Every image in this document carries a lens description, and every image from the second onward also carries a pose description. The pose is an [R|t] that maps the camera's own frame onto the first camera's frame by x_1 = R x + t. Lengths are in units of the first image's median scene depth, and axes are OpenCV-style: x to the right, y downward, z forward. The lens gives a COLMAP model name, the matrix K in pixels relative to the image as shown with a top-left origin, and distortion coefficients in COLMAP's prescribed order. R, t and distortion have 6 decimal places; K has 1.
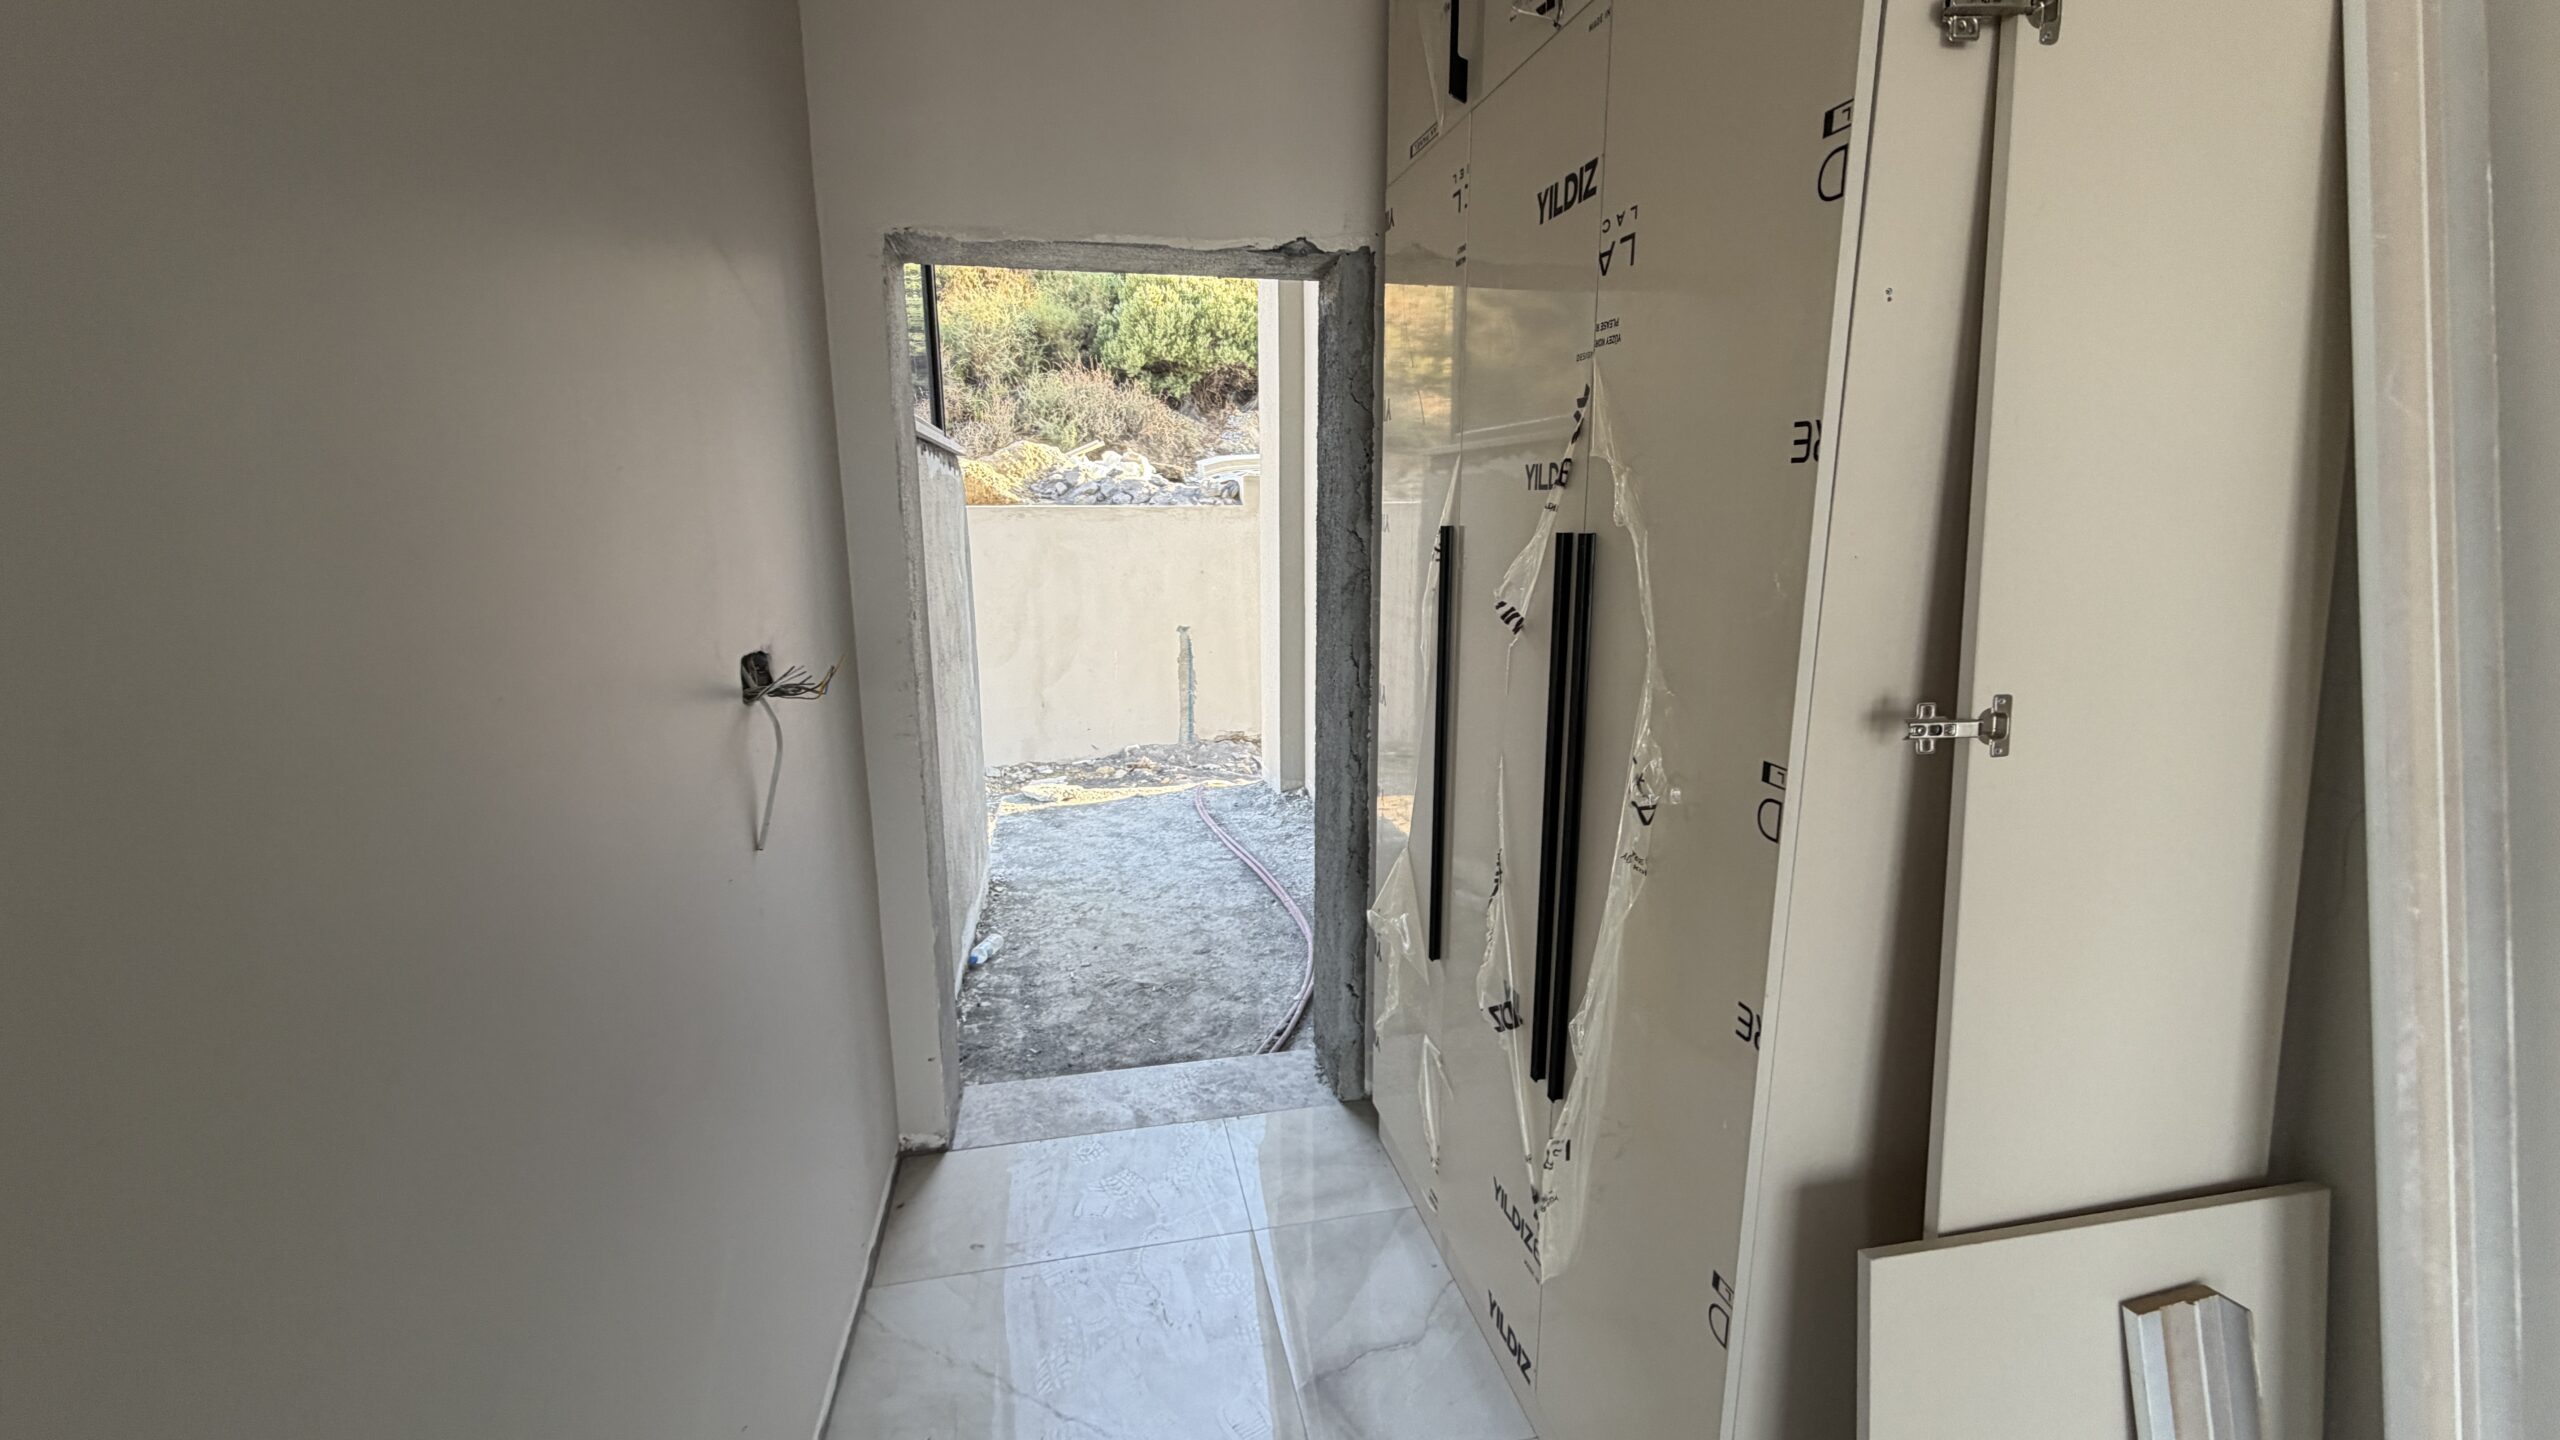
lens RADIAL K [[1019.4, 0, 1277.4], [0, 1019.4, 717.6], [0, 0, 1]] dist [0.000998, -0.000512]
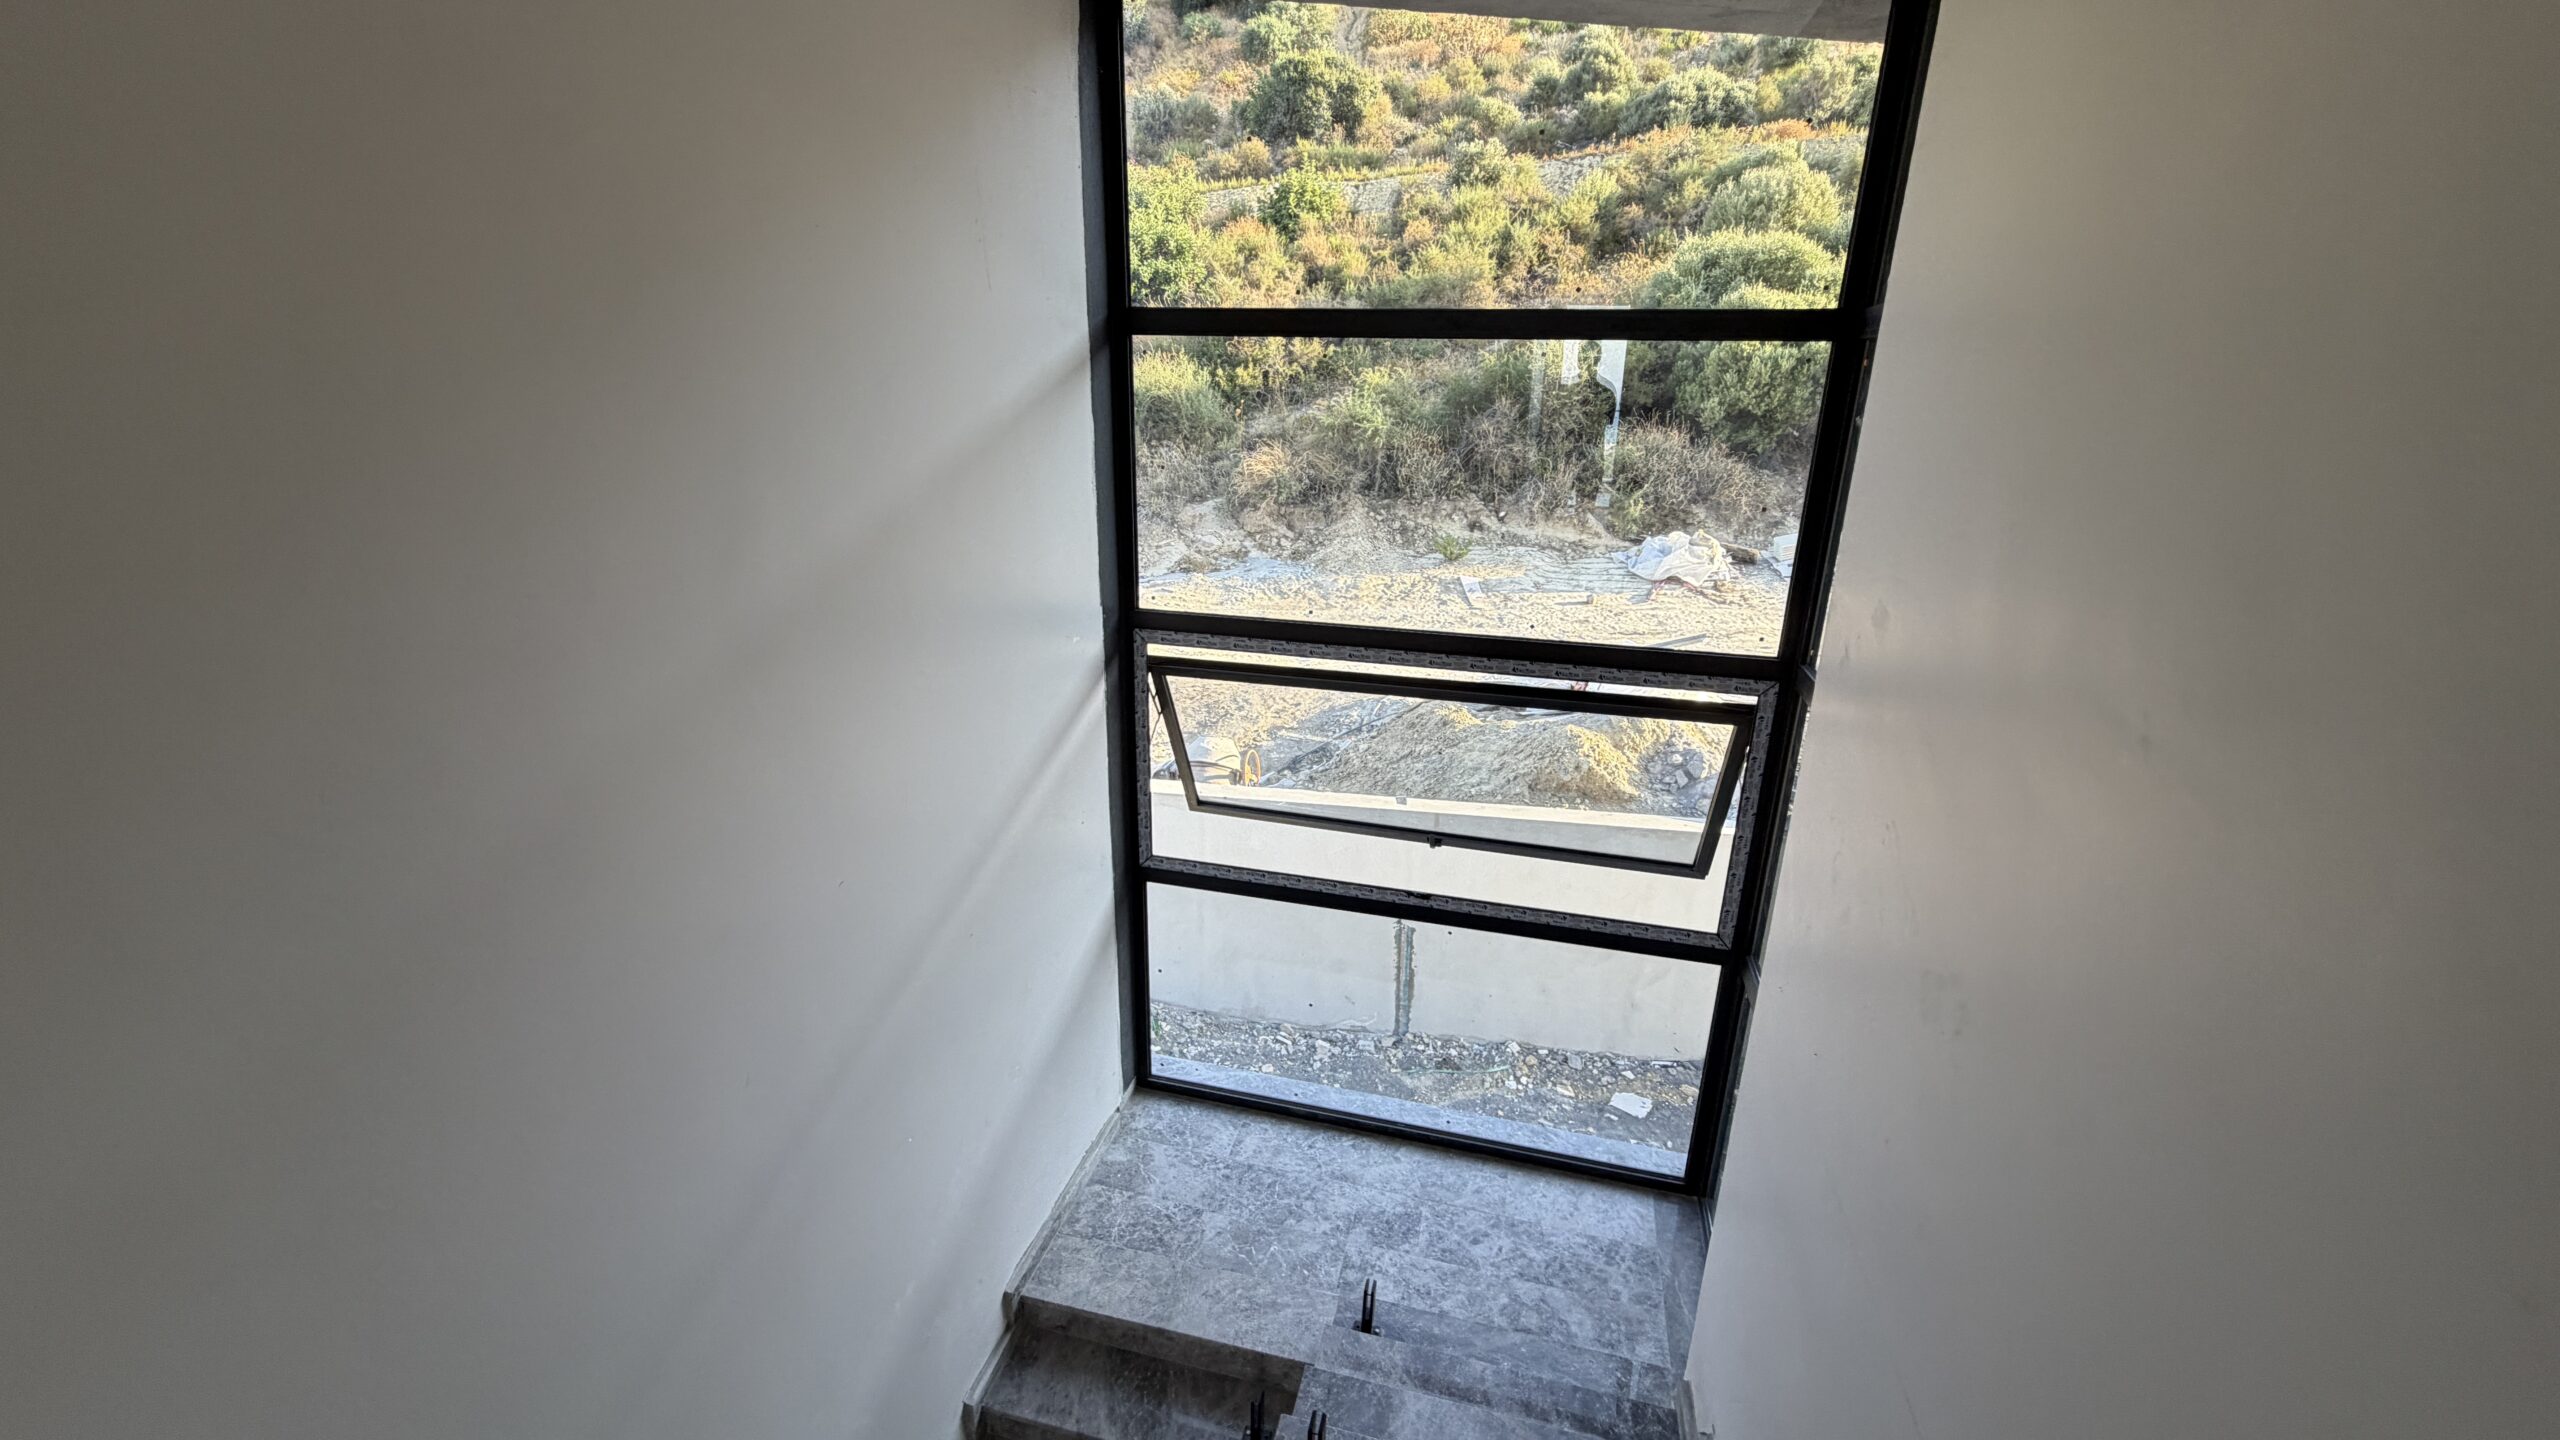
lens RADIAL K [[1019.2, 0, 1276.8], [0, 1019.2, 715.5], [0, 0, 1]] dist [0.001032, -0.000974]
pose [[0.897602, 0.156241, -0.412188, -0.074546], [-0.106658, 0.984272, 0.140828, -0.169963], [0.427709, -0.082444, 0.900149, -0.017658]]
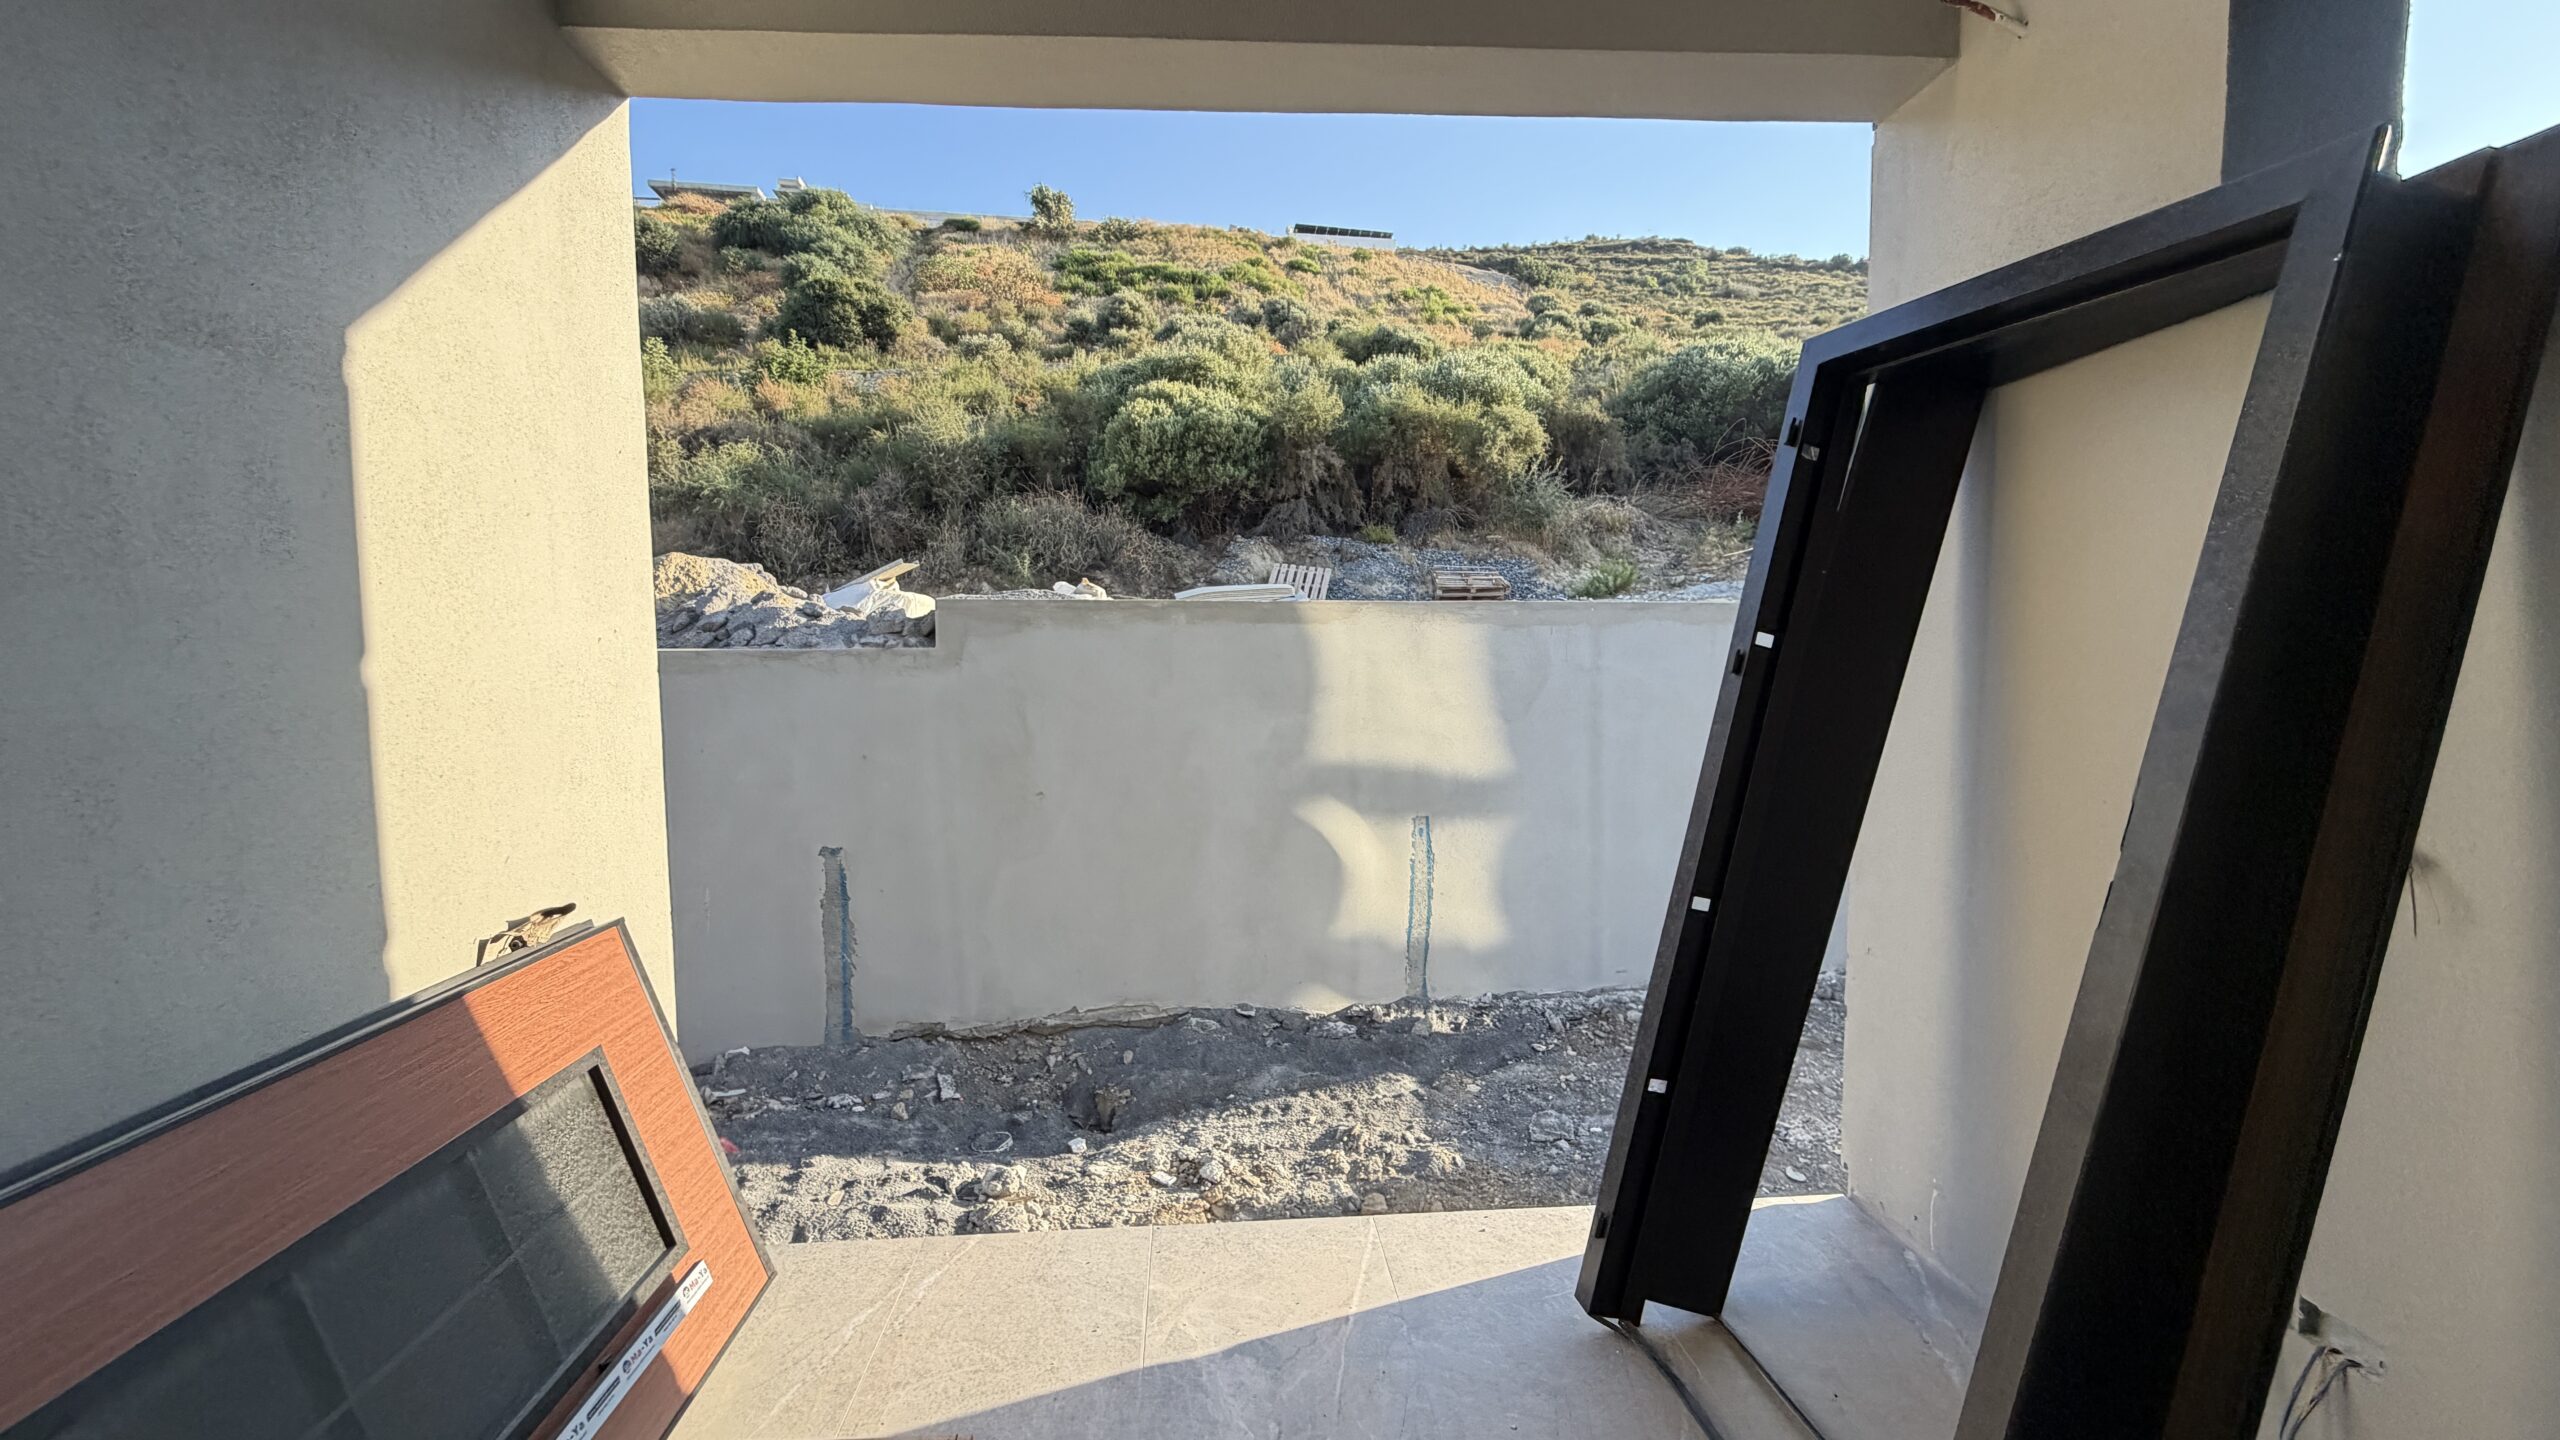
lens RADIAL K [[1019.4, 0, 1277.4], [0, 1019.4, 717.6], [0, 0, 1]] dist [0.000998, -0.000512]
pose [[0.992526, 0.007261, -0.121821, 0.105130], [-0.023238, 0.991208, -0.130254, -0.041007], [0.119804, 0.132111, 0.983968, 0.191150]]
